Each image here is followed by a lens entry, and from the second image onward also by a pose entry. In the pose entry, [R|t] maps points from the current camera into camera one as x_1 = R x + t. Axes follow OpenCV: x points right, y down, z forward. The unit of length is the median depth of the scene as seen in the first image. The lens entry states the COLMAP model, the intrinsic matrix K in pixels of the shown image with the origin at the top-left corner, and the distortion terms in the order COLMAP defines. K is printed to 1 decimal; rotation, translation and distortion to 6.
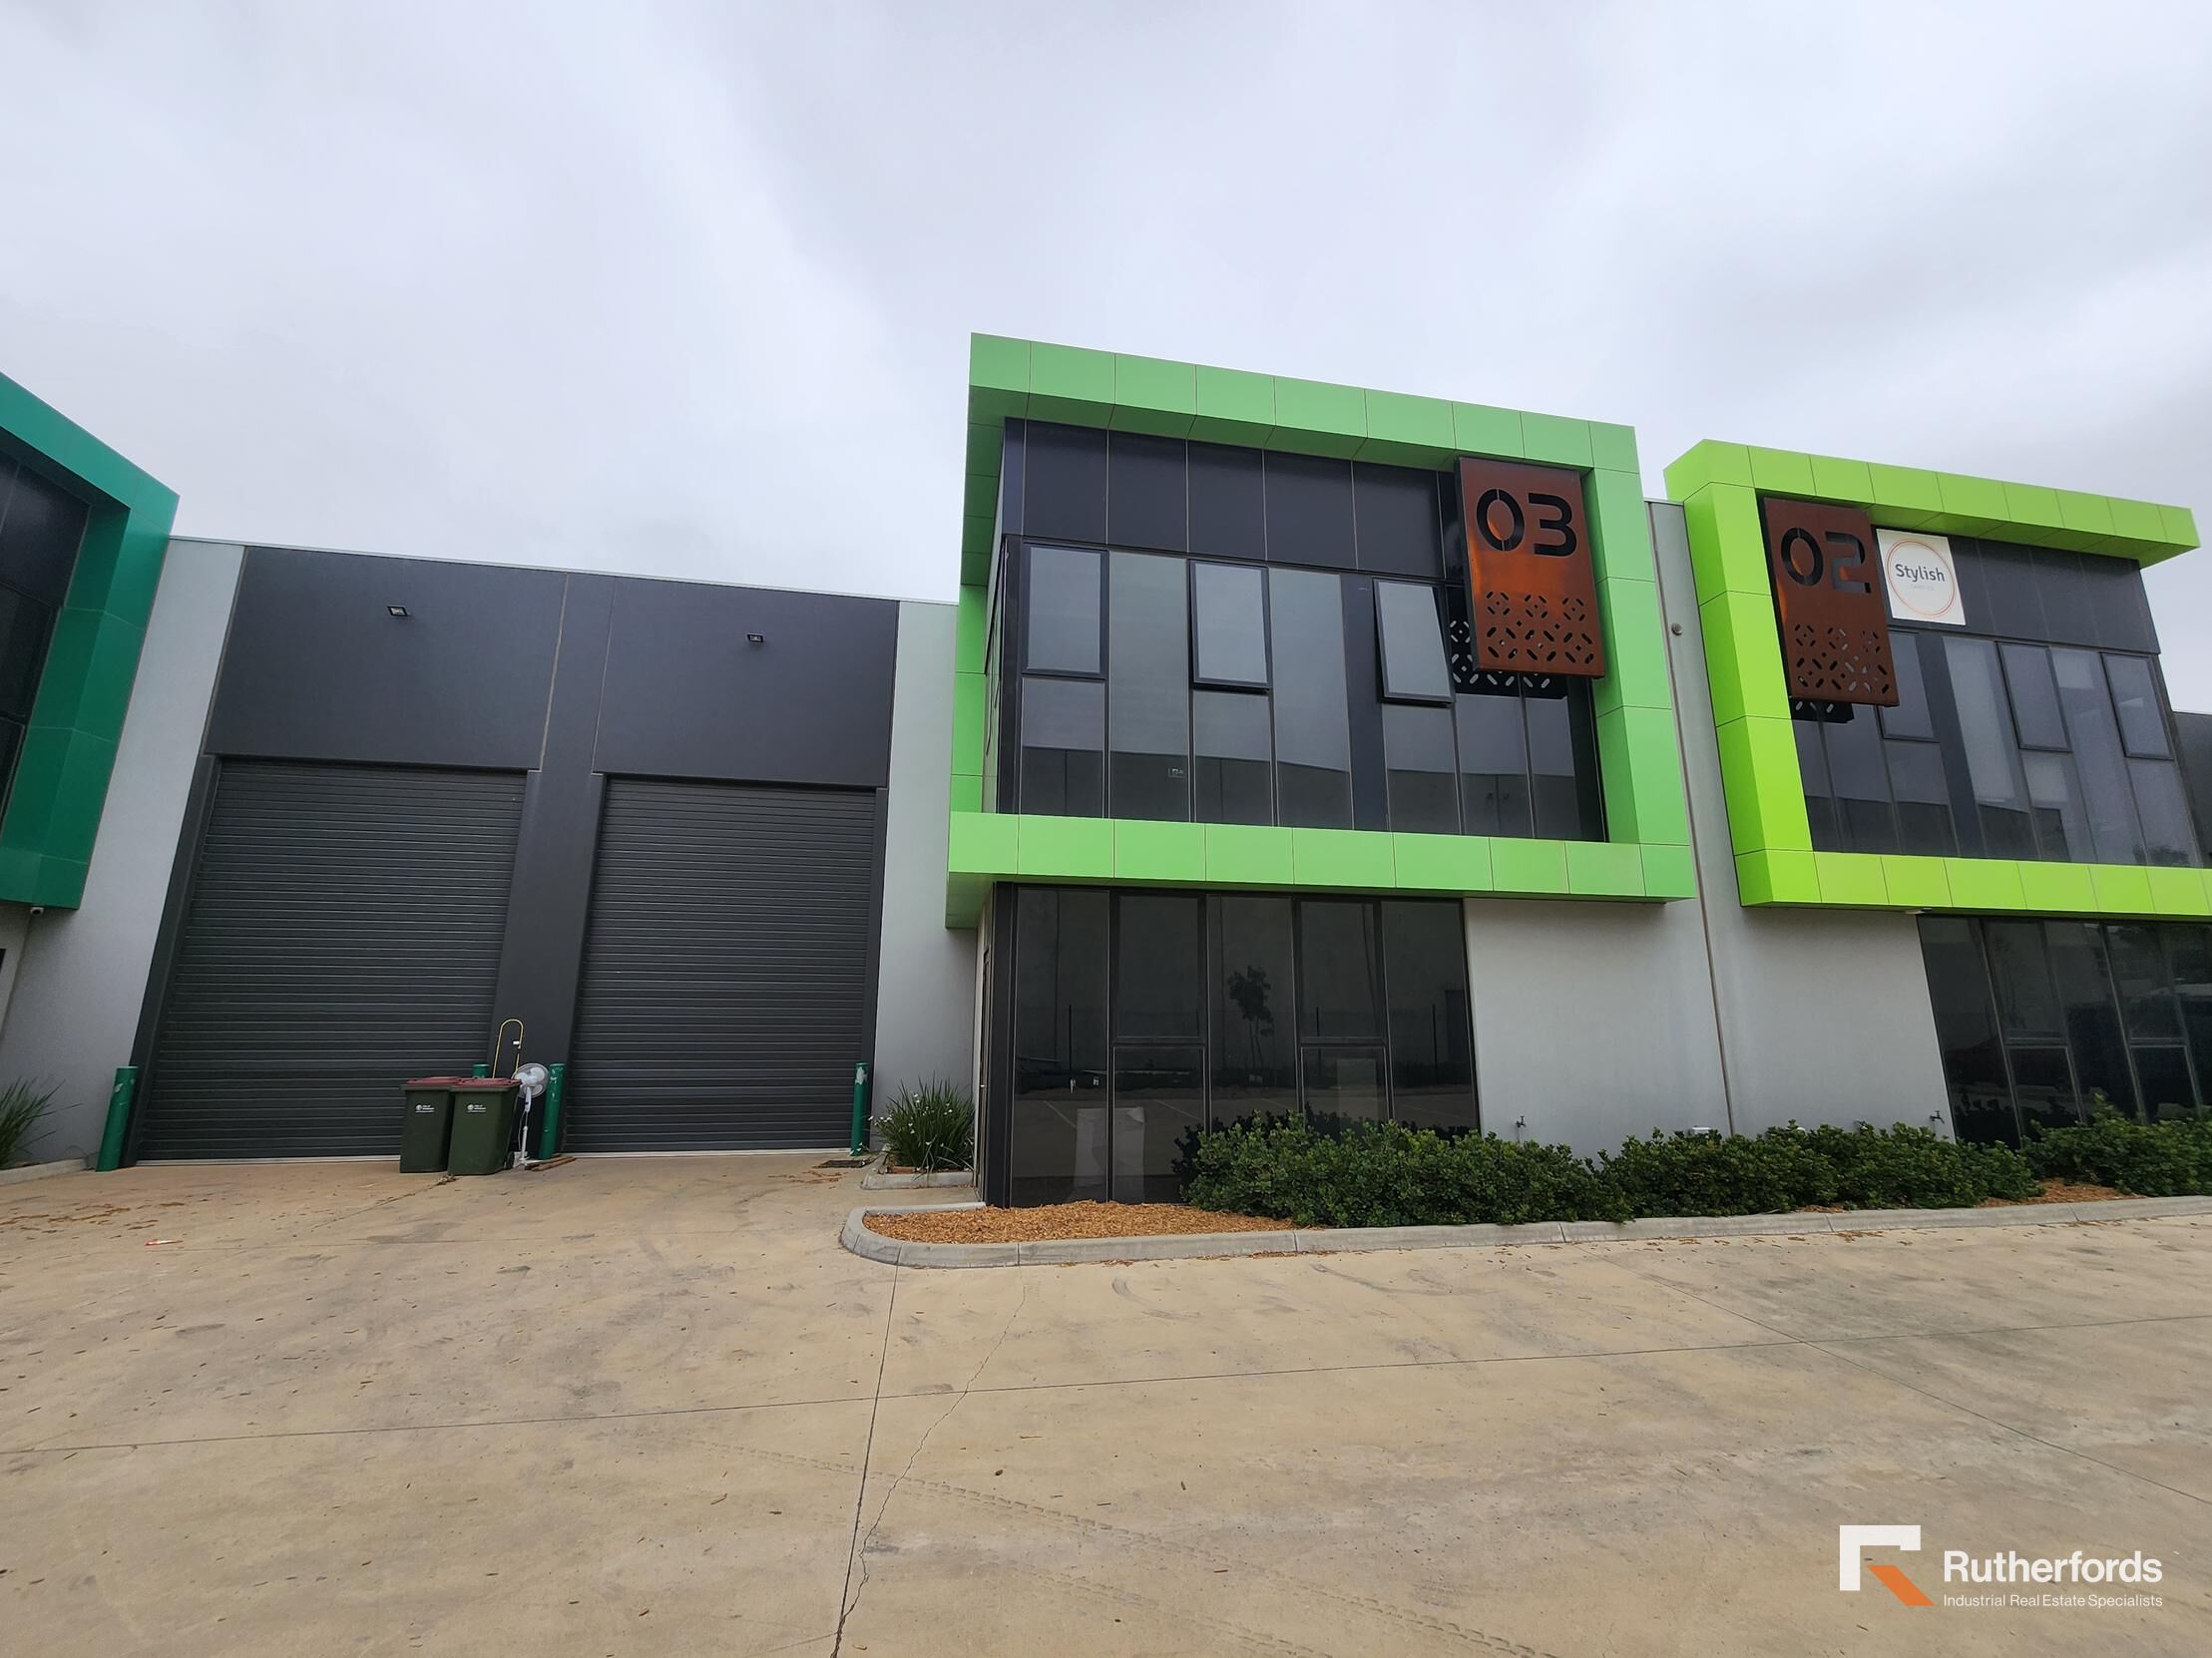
lens RADIAL K [[898.6, 0, 1110.8], [0, 898.6, 835.9], [0, 0, 1]] dist [-0.002550, -0.000385]
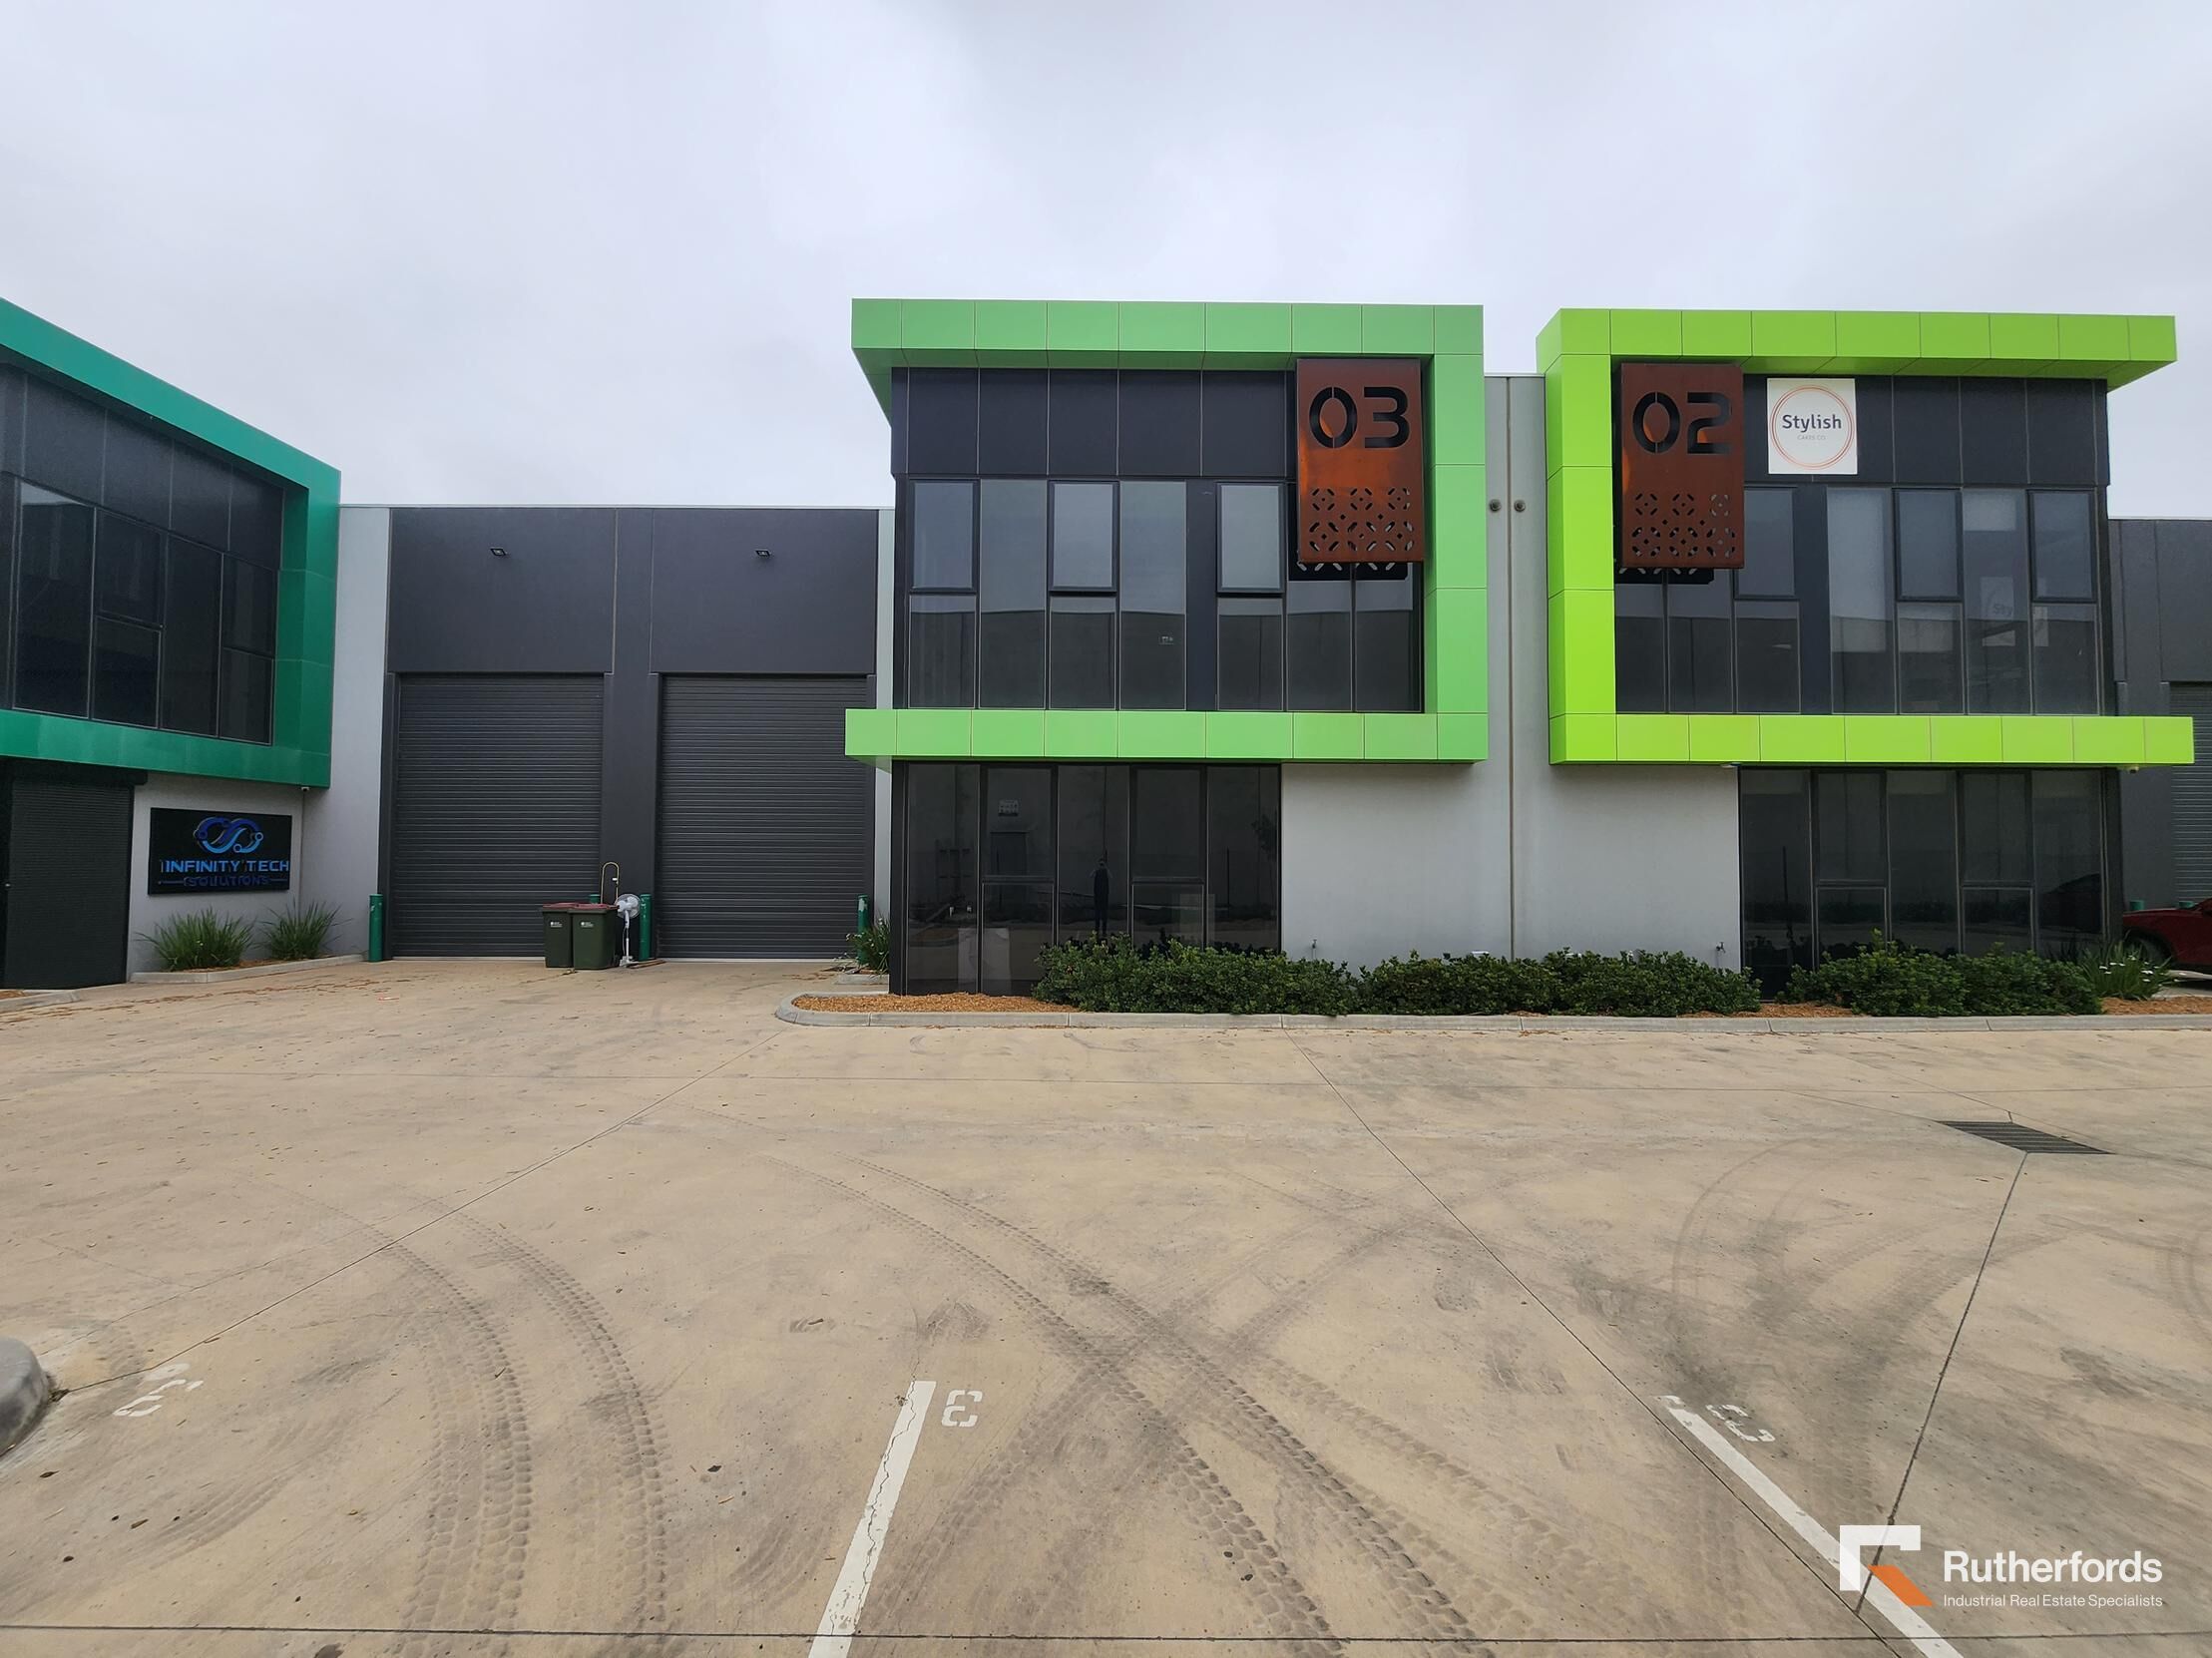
lens RADIAL K [[898.6, 0, 1110.8], [0, 898.6, 835.9], [0, 0, 1]] dist [-0.002550, -0.000385]
pose [[0.984200, -0.005270, -0.176982, 0.386803], [0.035951, 0.984684, 0.170602, -0.048606], [0.173372, -0.174269, 0.969315, -0.218855]]
